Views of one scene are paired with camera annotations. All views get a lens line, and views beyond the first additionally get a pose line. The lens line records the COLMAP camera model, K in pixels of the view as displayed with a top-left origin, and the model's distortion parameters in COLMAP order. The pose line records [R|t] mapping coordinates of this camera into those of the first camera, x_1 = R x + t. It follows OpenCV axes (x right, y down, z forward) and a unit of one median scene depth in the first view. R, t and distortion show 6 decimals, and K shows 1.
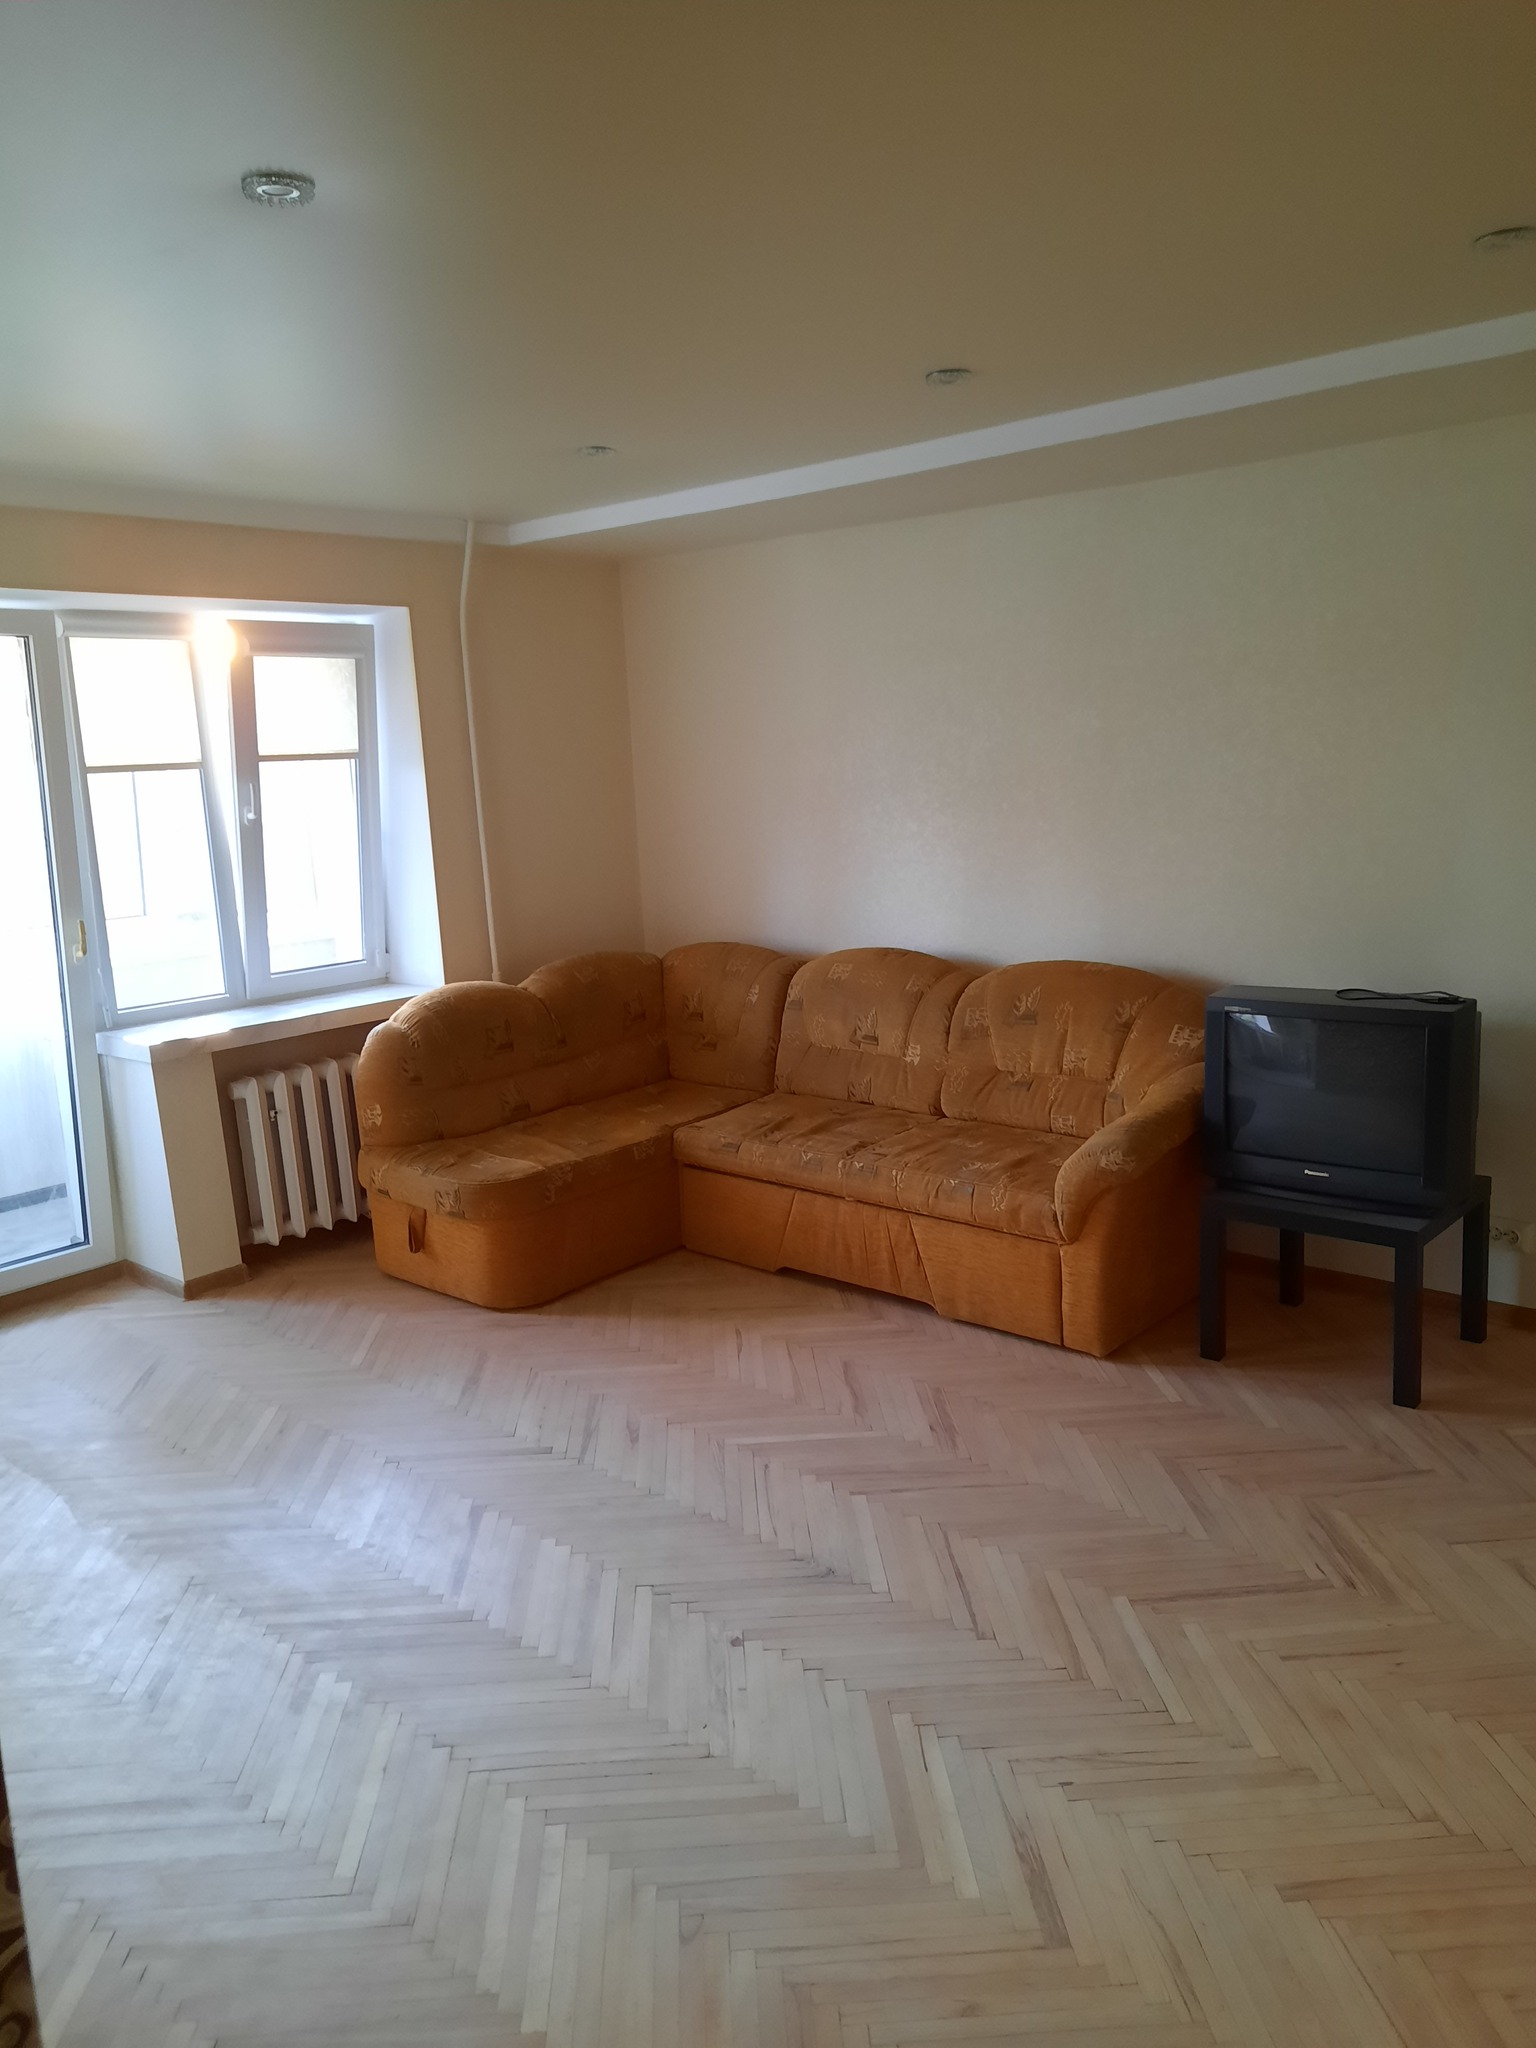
lens RADIAL K [[1491.9, 0, 768.0], [0, 1491.9, 1024.0], [0, 0, 1]] dist [0.001282, -0.001783]
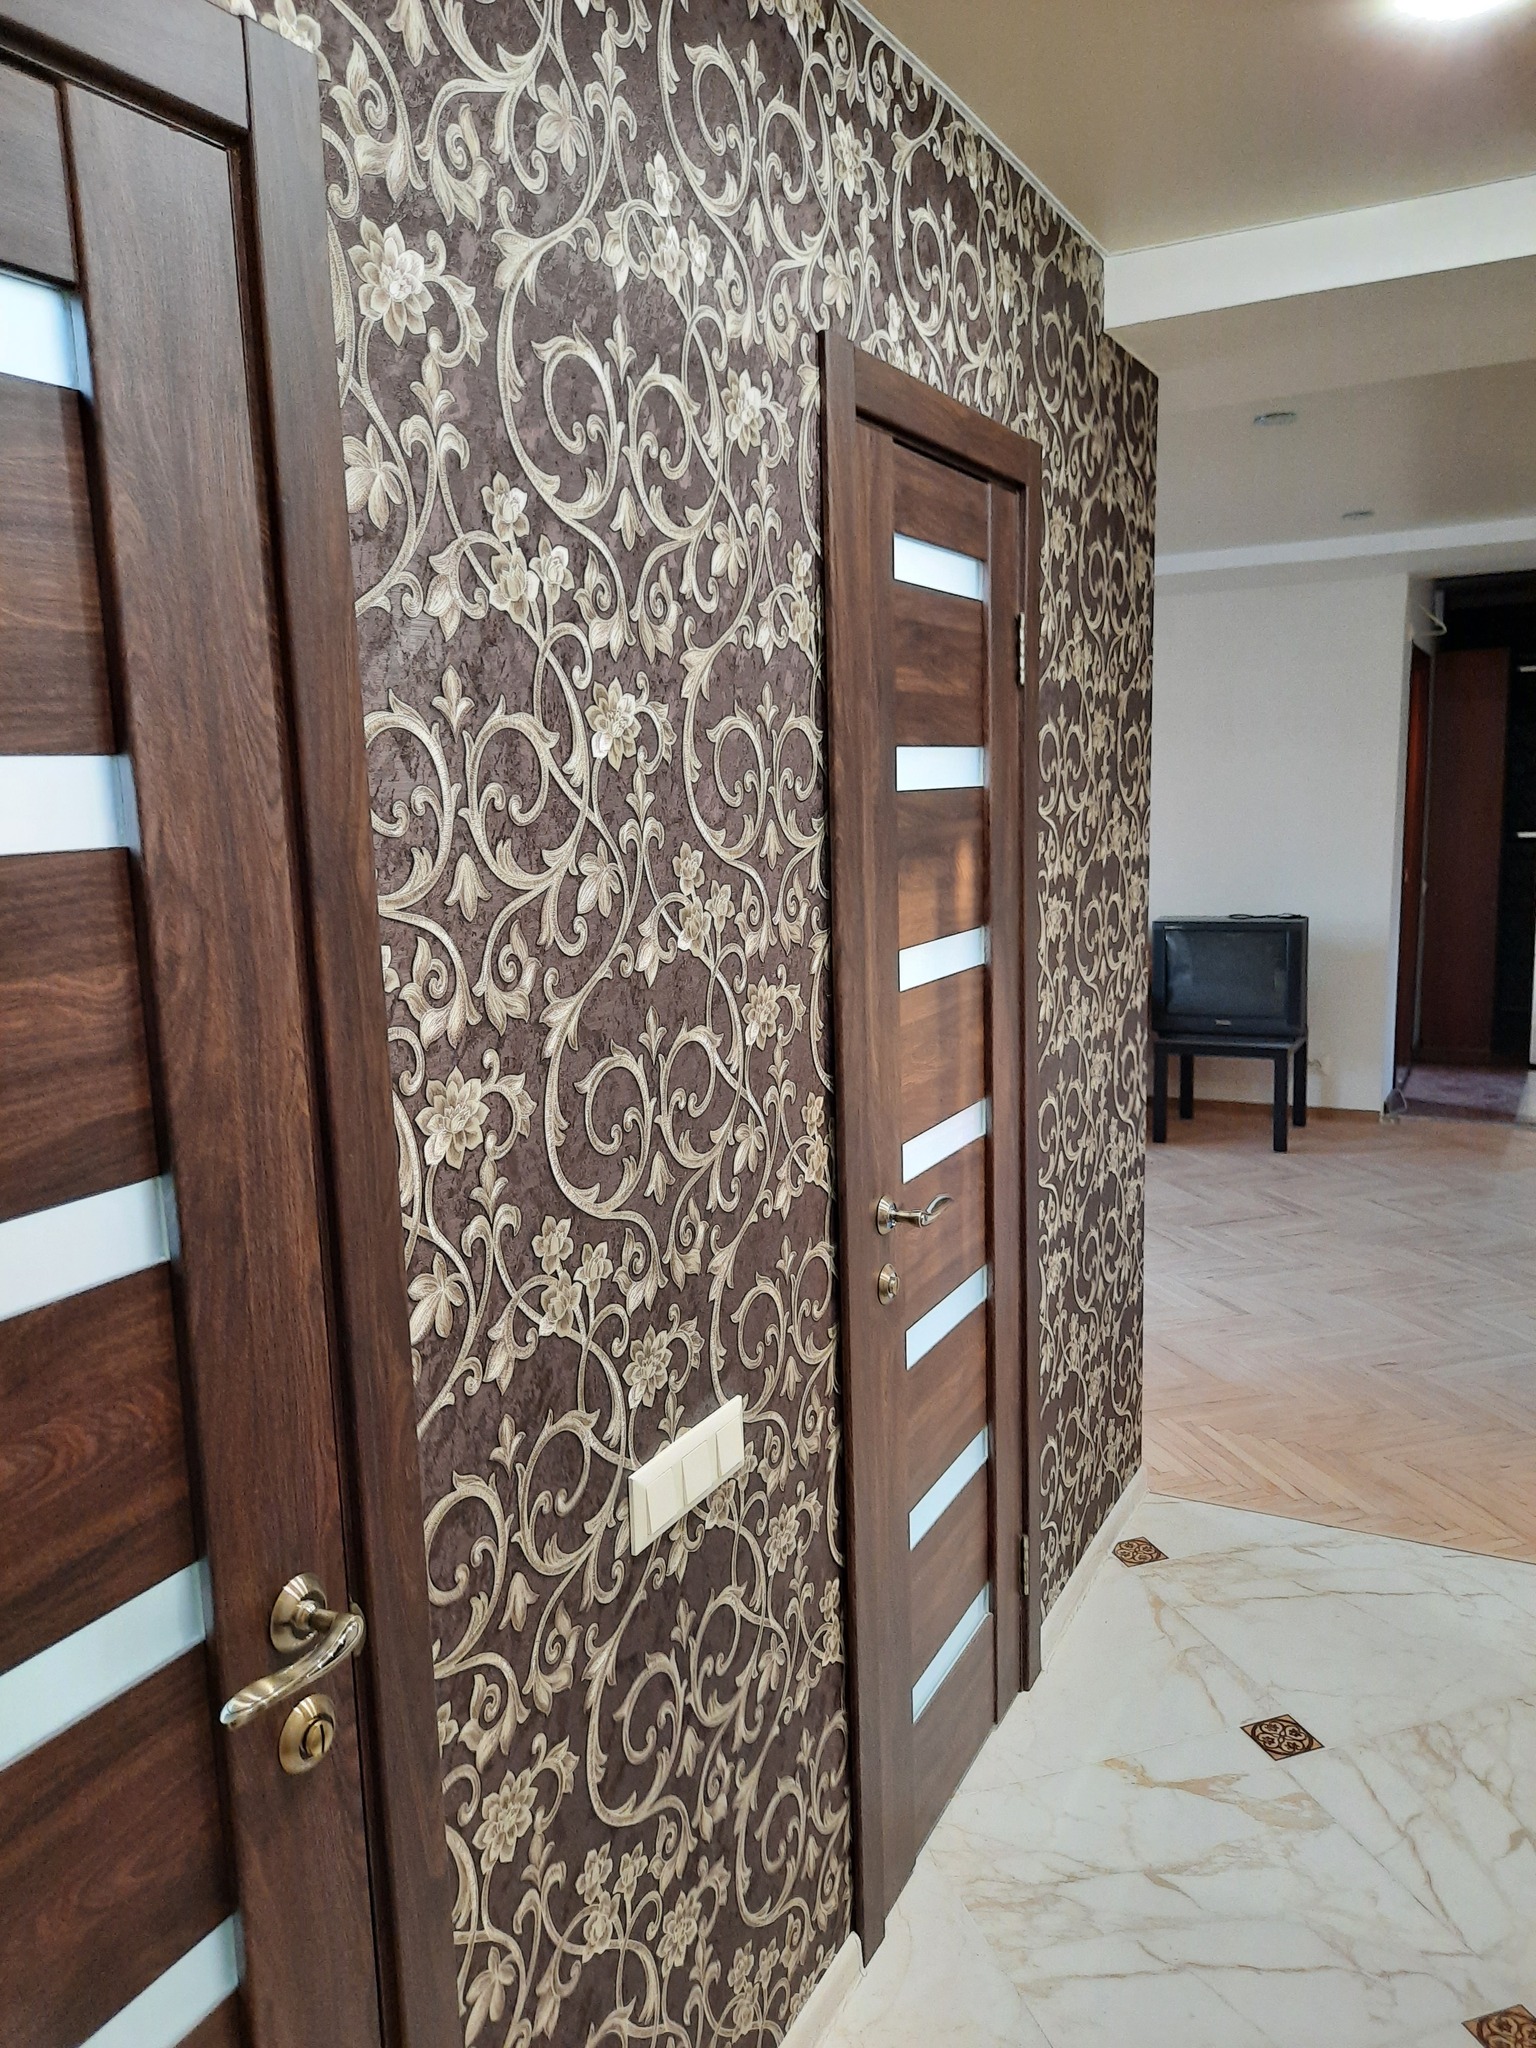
lens RADIAL K [[1491.9, 0, 768.0], [0, 1491.9, 1024.0], [0, 0, 1]] dist [0.001282, -0.001783]
pose [[0.964834, -0.012207, 0.262575, -0.552310], [0.026852, 0.998272, -0.052260, 0.167024], [-0.261483, 0.057473, 0.963495, -0.480301]]
